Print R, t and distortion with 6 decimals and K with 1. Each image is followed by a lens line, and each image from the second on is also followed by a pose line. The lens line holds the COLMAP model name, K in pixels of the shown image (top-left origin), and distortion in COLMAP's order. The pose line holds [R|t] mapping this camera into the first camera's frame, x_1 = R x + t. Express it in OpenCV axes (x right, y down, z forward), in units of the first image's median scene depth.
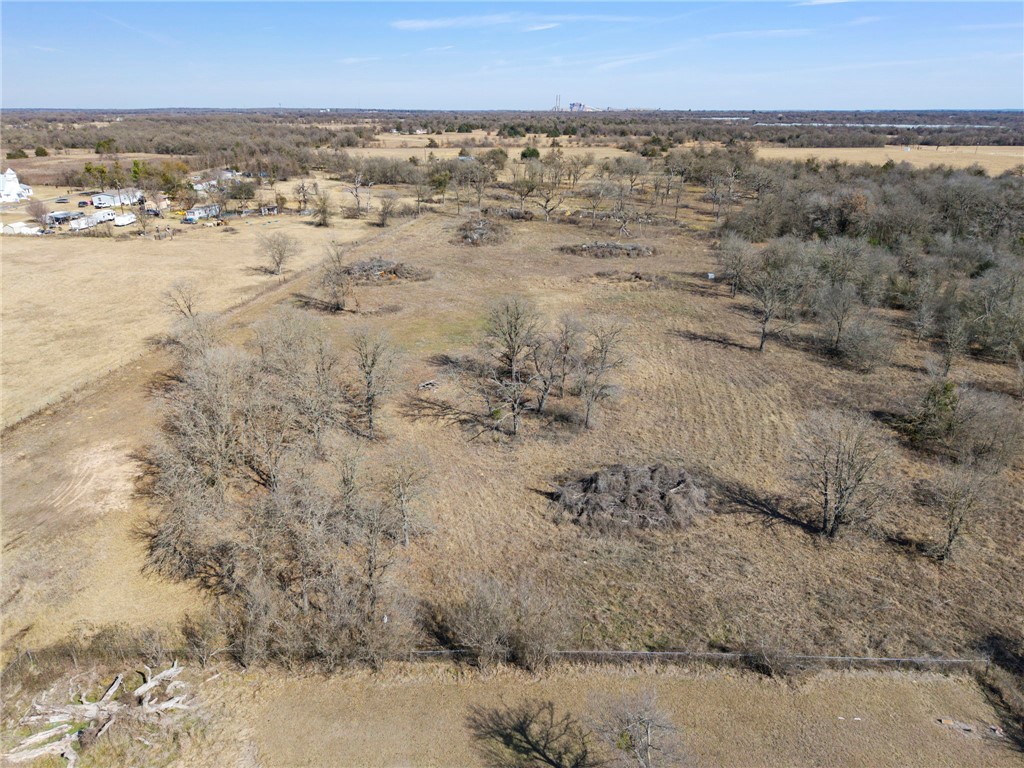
lens RADIAL K [[687.0, 0, 512.0], [0, 687.0, 384.0], [0, 0, 1]] dist [0.001665, -0.002207]
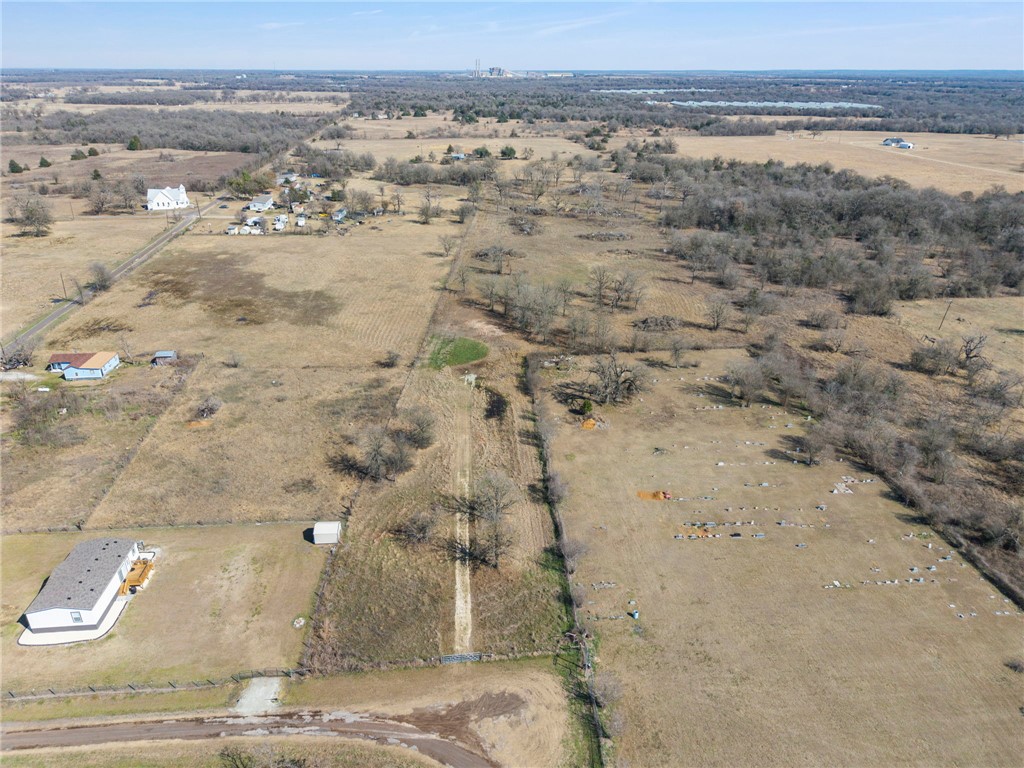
lens RADIAL K [[696.2, 0, 512.0], [0, 696.2, 384.0], [0, 0, 1]] dist [-0.000584, -0.003319]
pose [[0.993234, -0.048404, 0.105561, -0.381626], [0.043383, 0.997839, 0.049350, 0.108822], [-0.107721, -0.044436, 0.993188, -0.968686]]
